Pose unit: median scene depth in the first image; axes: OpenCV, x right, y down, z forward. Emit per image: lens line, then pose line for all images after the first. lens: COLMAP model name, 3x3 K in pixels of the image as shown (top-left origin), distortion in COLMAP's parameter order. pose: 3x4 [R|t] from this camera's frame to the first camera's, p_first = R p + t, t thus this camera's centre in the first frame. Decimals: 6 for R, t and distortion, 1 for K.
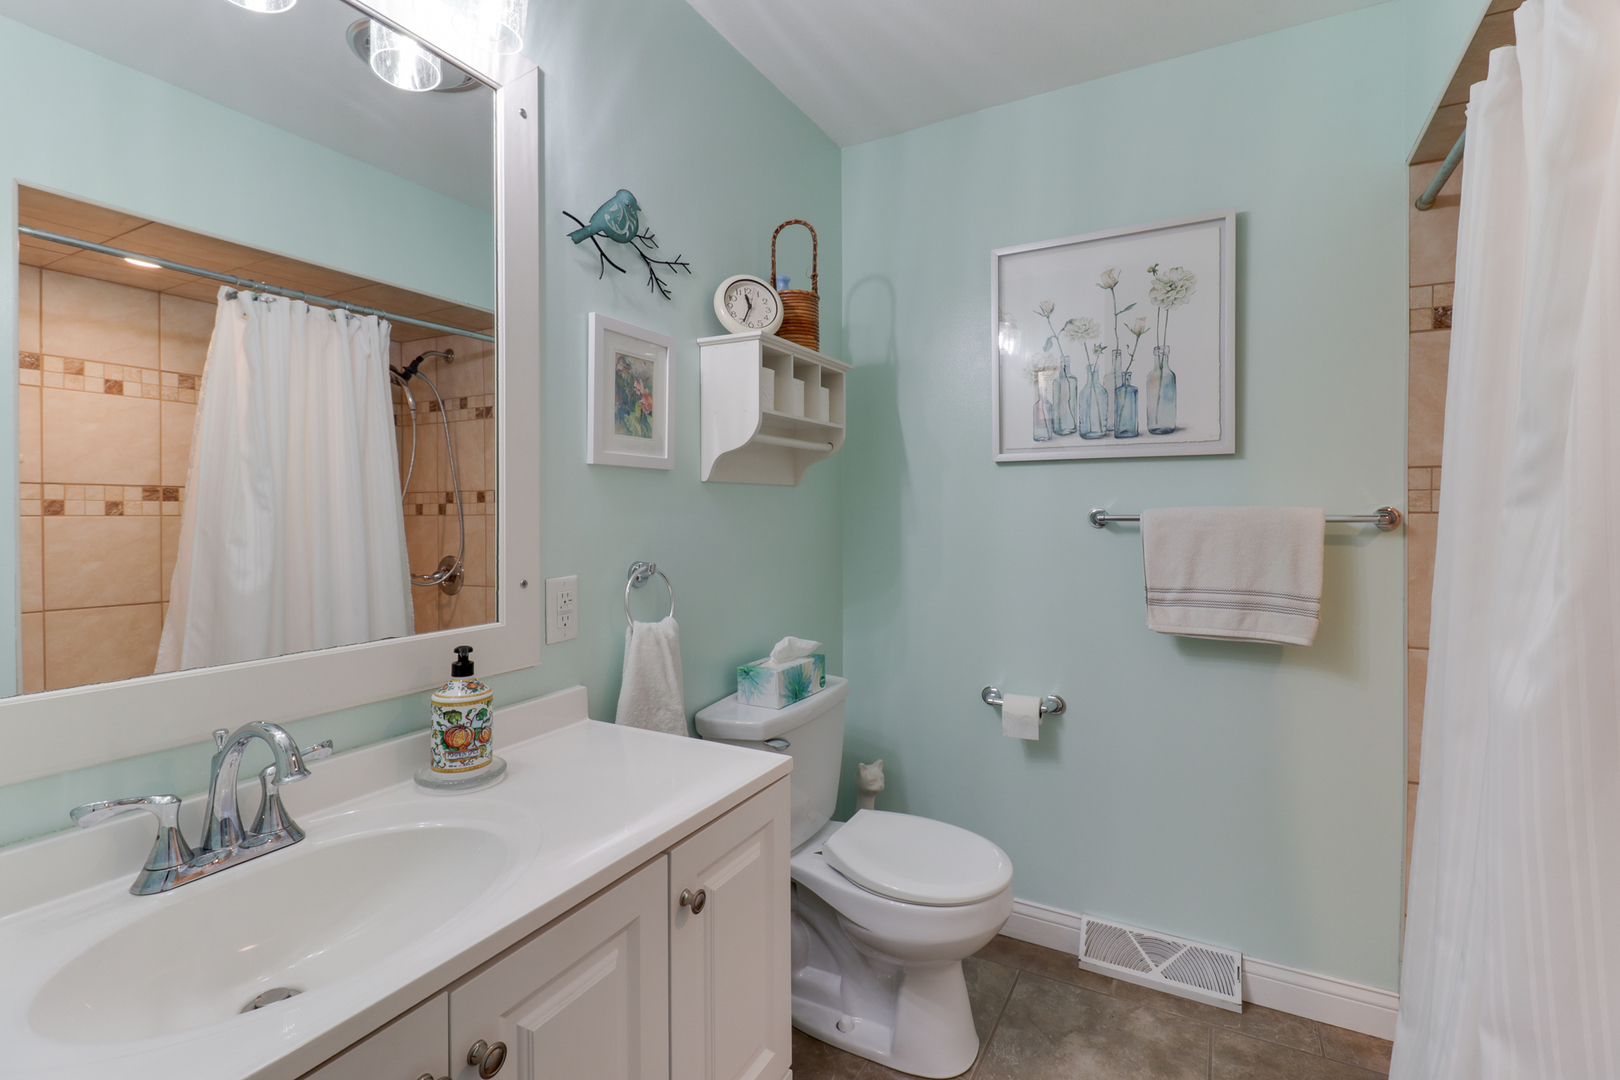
lens RADIAL K [[769.8, 0, 836.1], [0, 769.8, 514.8], [0, 0, 1]] dist [0.015328, -0.011426]
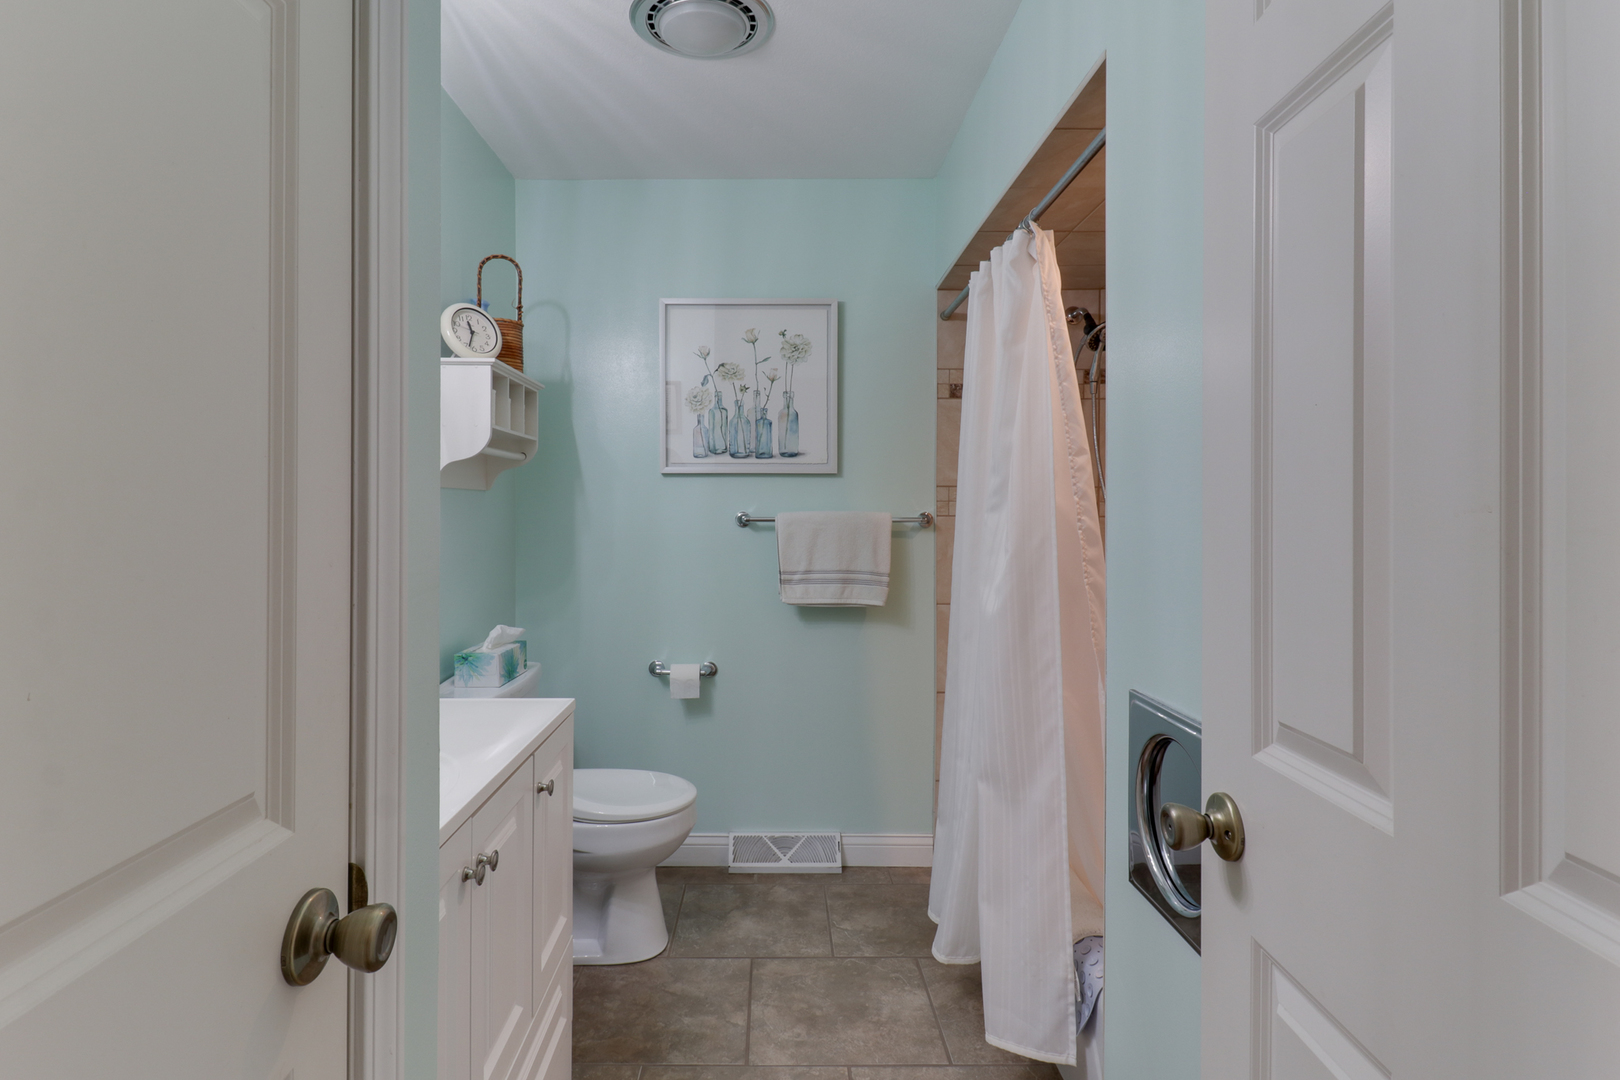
lens RADIAL K [[769.8, 0, 836.1], [0, 769.8, 514.8], [0, 0, 1]] dist [0.015328, -0.011426]
pose [[0.866789, 0.001755, 0.498672, -0.180889], [0.000272, 0.999992, -0.003992, 0.001200], [-0.498675, 0.003596, 0.866781, -0.207563]]
